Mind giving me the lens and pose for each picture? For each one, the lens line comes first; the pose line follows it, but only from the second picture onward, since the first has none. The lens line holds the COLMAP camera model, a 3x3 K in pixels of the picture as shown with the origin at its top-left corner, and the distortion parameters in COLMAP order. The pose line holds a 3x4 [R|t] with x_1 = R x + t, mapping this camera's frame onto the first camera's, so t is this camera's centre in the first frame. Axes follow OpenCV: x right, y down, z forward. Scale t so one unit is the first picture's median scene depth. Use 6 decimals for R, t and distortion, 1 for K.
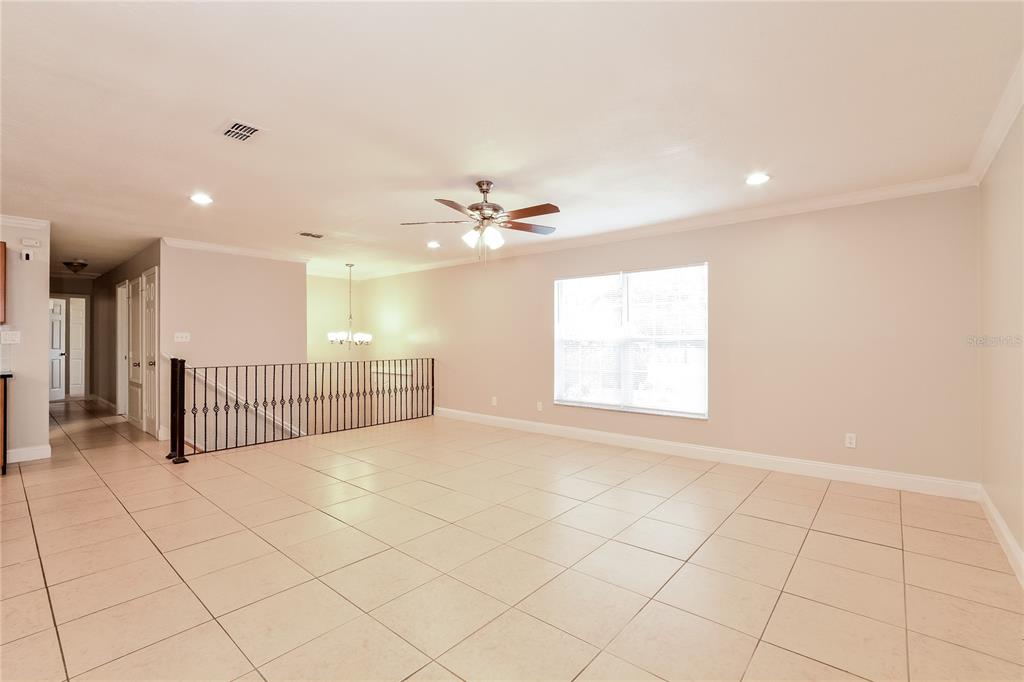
lens RADIAL K [[455.8, 0, 515.1], [0, 455.8, 337.5], [0, 0, 1]] dist [-0.000205, 0.000140]
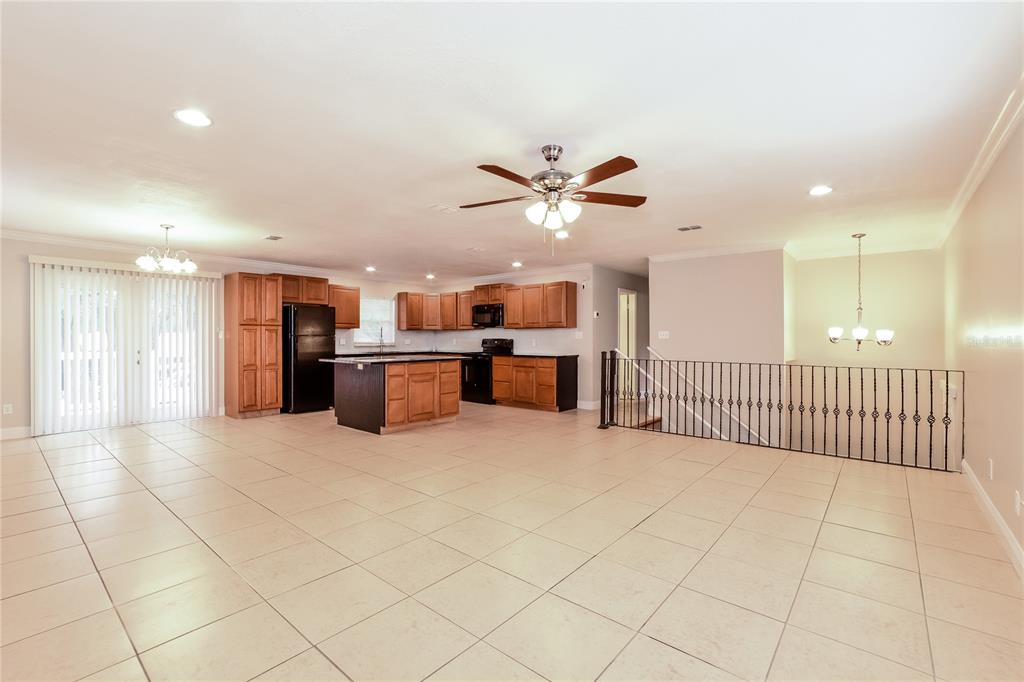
lens RADIAL K [[455.8, 0, 515.1], [0, 455.8, 337.5], [0, 0, 1]] dist [-0.000205, 0.000140]
pose [[0.017755, 0.002966, -0.999838, 0.450042], [0.002138, 0.999993, 0.003004, 0.001853], [0.999840, -0.002191, 0.017748, 0.543610]]
